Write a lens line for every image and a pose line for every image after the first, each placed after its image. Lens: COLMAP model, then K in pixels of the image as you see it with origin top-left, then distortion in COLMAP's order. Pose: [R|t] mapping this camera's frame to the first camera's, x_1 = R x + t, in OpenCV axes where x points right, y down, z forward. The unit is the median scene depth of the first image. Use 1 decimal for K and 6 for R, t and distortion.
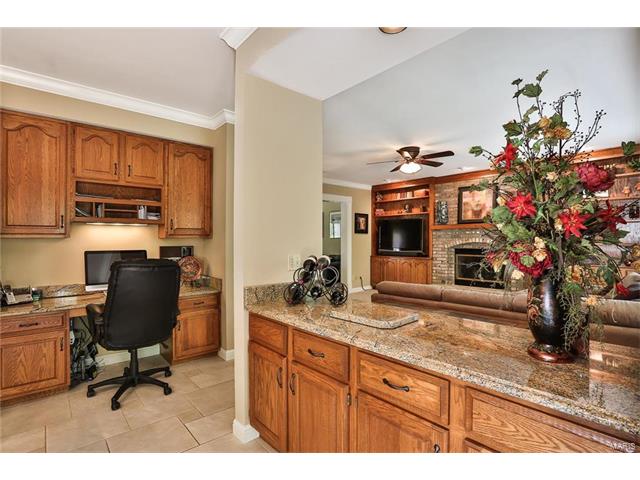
lens RADIAL K [[329.6, 0, 332.7], [0, 329.6, 242.6], [0, 0, 1]] dist [-0.003001, 0.000442]
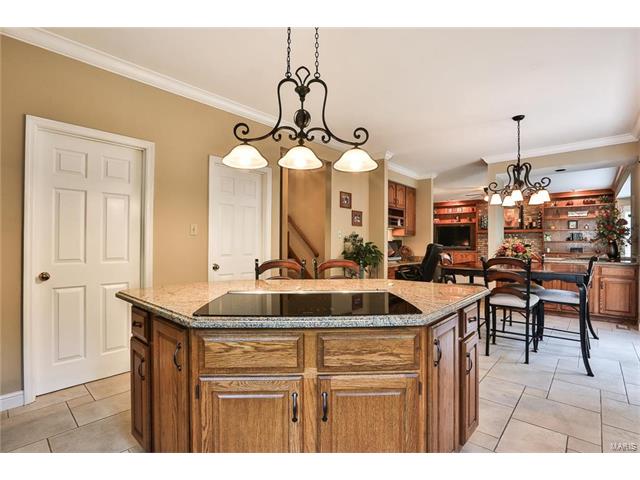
lens RADIAL K [[329.6, 0, 332.7], [0, 329.6, 242.6], [0, 0, 1]] dist [-0.003001, 0.000442]
pose [[0.991826, 0.008800, 0.127296, -0.558431], [-0.007055, 0.999875, -0.014151, 0.031391], [-0.127404, 0.013137, 0.991764, -0.445114]]
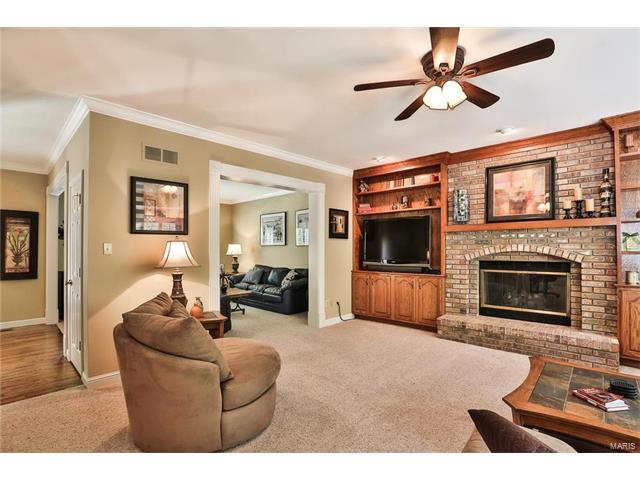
lens RADIAL K [[329.6, 0, 332.7], [0, 329.6, 242.6], [0, 0, 1]] dist [-0.003001, 0.000442]
pose [[0.997162, 0.001634, 0.075269, 0.025053], [0.000449, 0.999618, -0.027648, 0.000080], [-0.075285, 0.027604, 0.996780, 0.343895]]
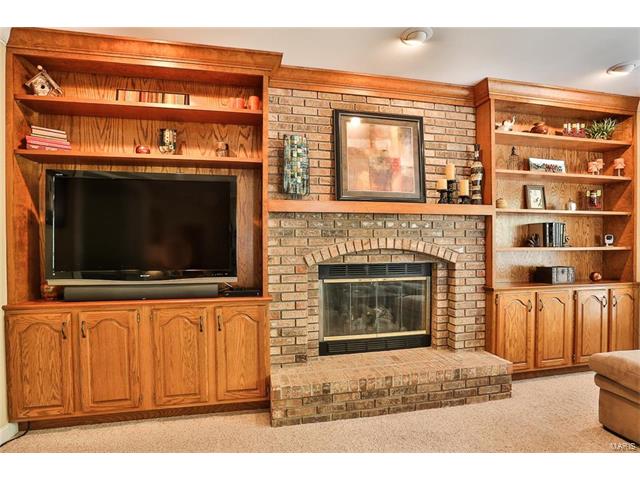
lens RADIAL K [[316.1, 0, 309.6], [0, 316.1, 249.1], [0, 0, 1]] dist [-0.035818, 0.001065]
pose [[0.516329, -0.013271, 0.856288, 0.042530], [0.009820, 0.999906, 0.009575, -0.003974], [-0.856334, 0.003465, 0.516410, 0.771910]]
